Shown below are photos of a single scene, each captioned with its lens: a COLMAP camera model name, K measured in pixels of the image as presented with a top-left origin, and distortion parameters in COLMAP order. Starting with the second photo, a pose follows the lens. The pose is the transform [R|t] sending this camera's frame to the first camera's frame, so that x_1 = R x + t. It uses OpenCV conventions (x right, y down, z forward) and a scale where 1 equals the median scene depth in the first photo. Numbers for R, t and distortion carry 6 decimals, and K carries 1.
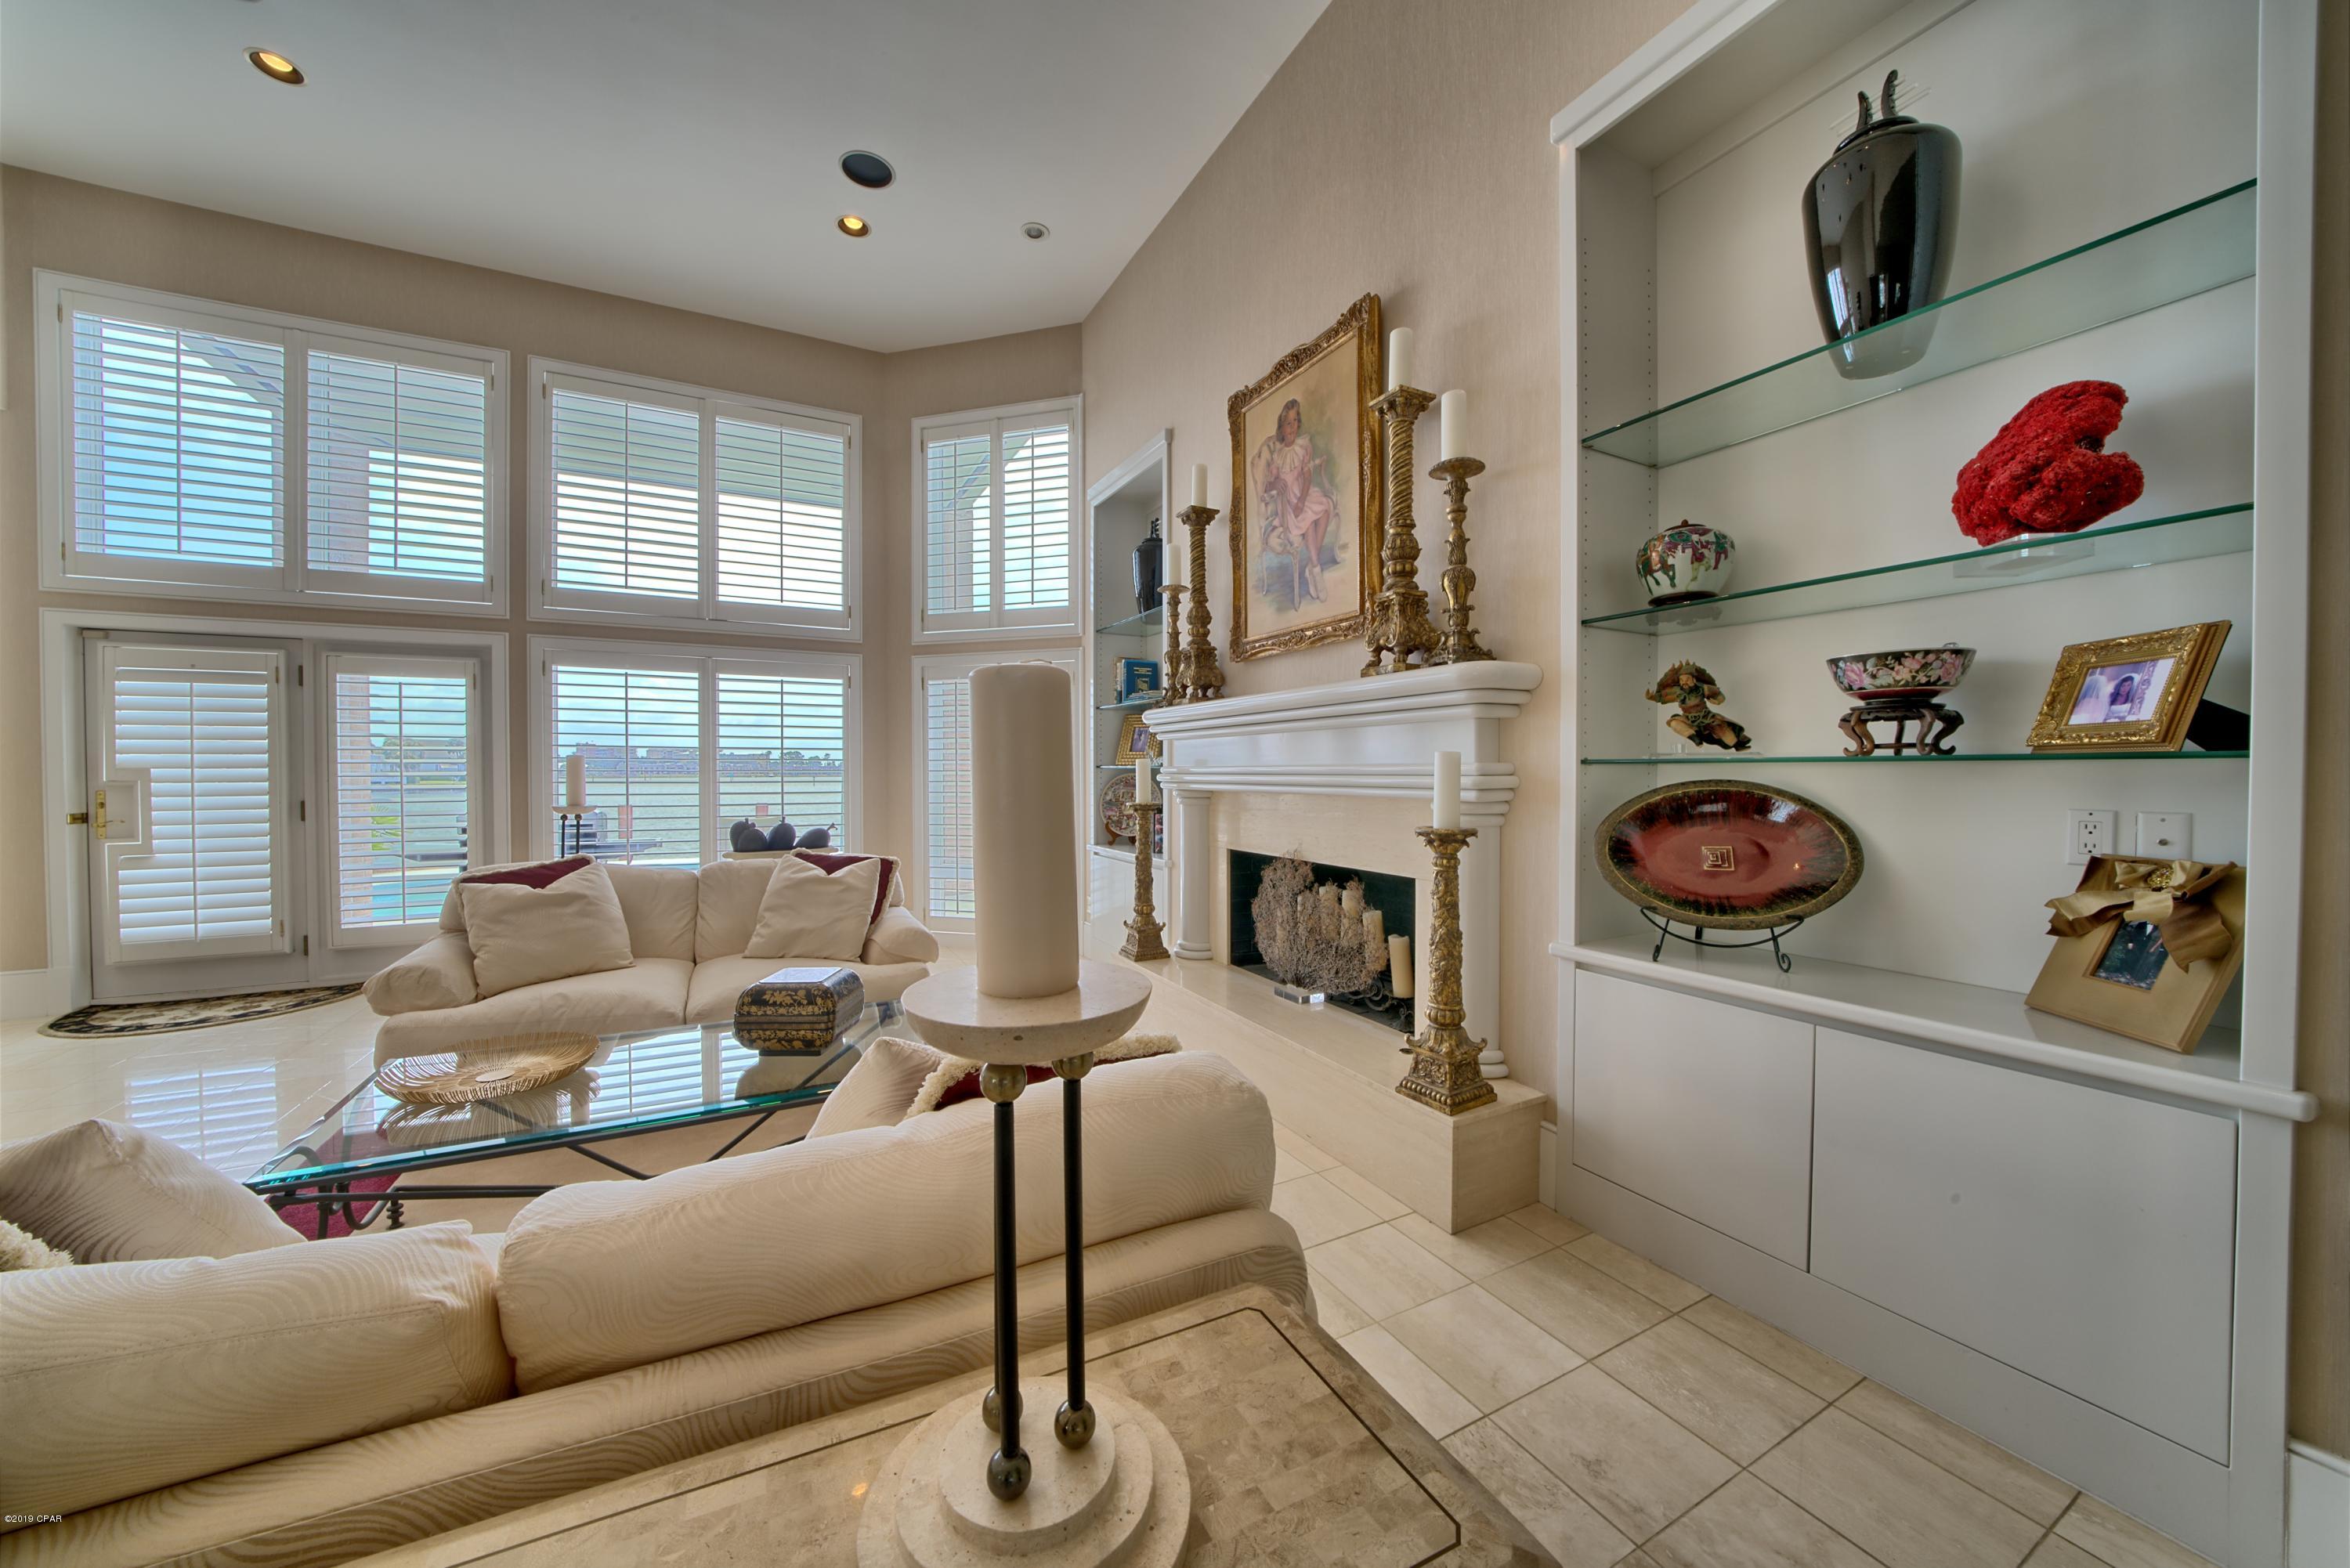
lens RADIAL K [[805.2, 0, 1173.4], [0, 805.2, 782.2], [0, 0, 1]] dist [-0.022578, 0.001986]
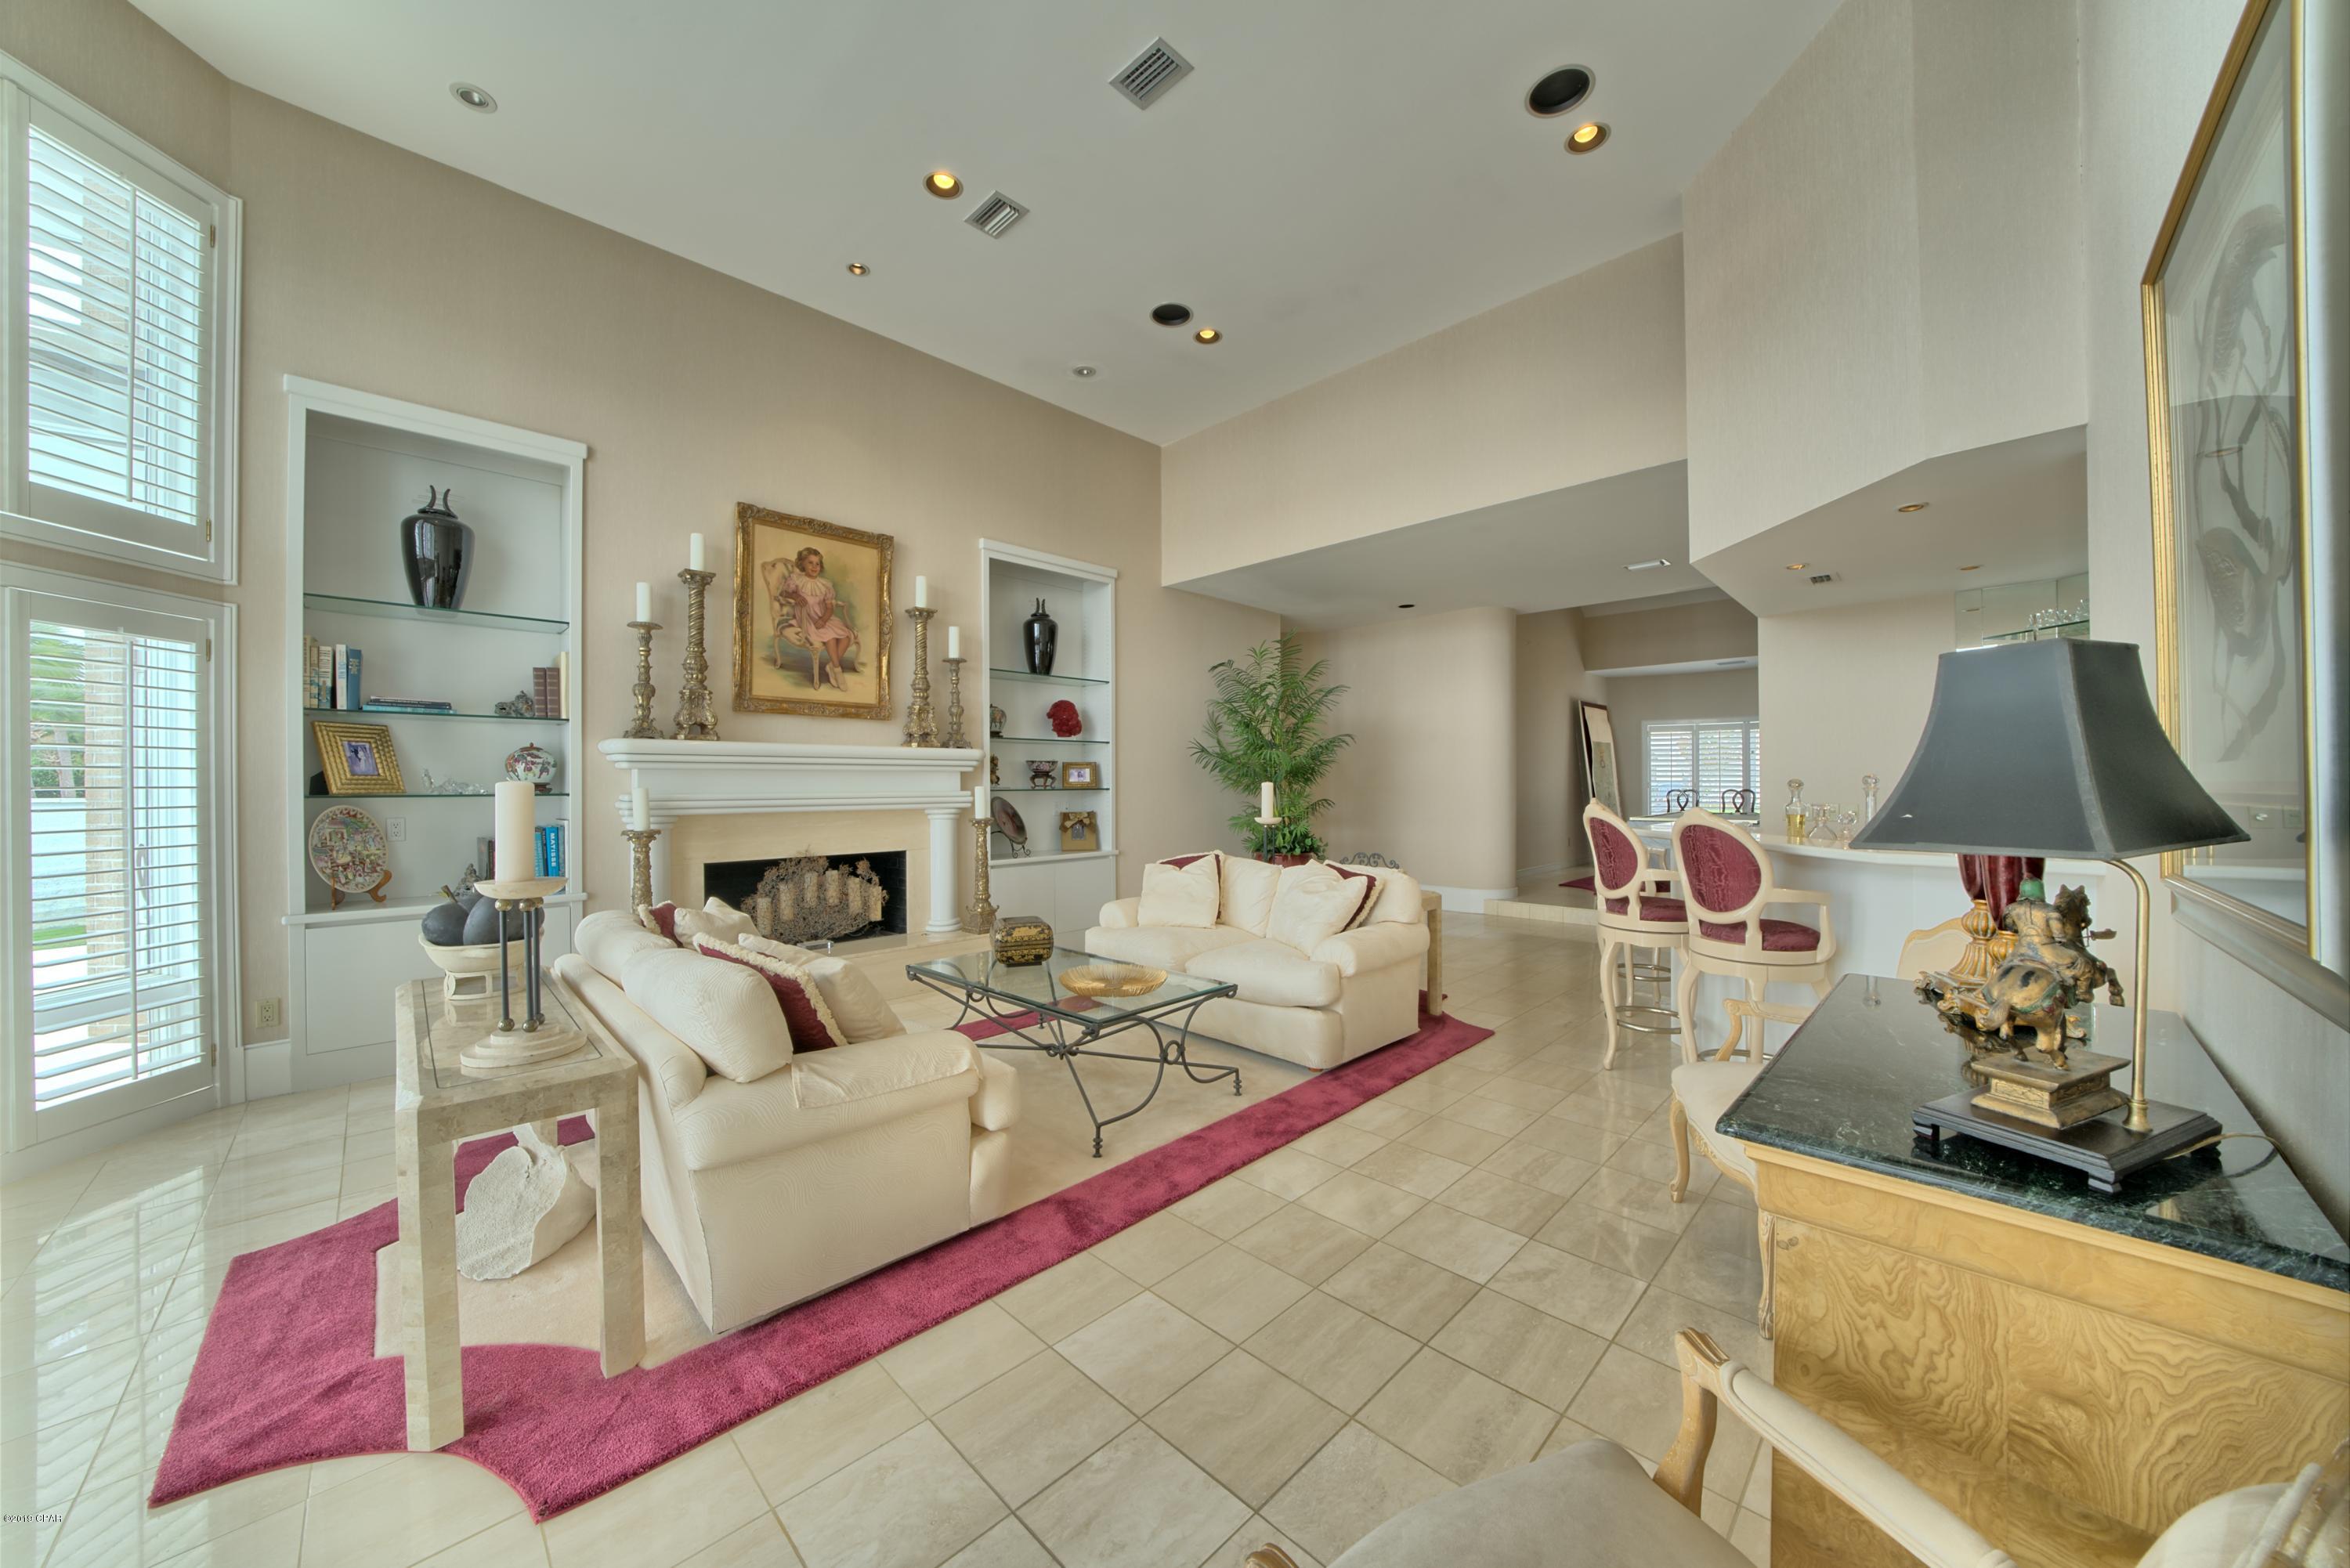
lens RADIAL K [[805.2, 0, 1177.1], [0, 805.2, 784.2], [0, 0, 1]] dist [-0.022578, 0.001986]
pose [[-0.294640, -0.002168, 0.955606, -1.526302], [0.015249, 0.999859, 0.006971, -0.039152], [-0.955487, 0.016626, -0.294565, 0.824753]]
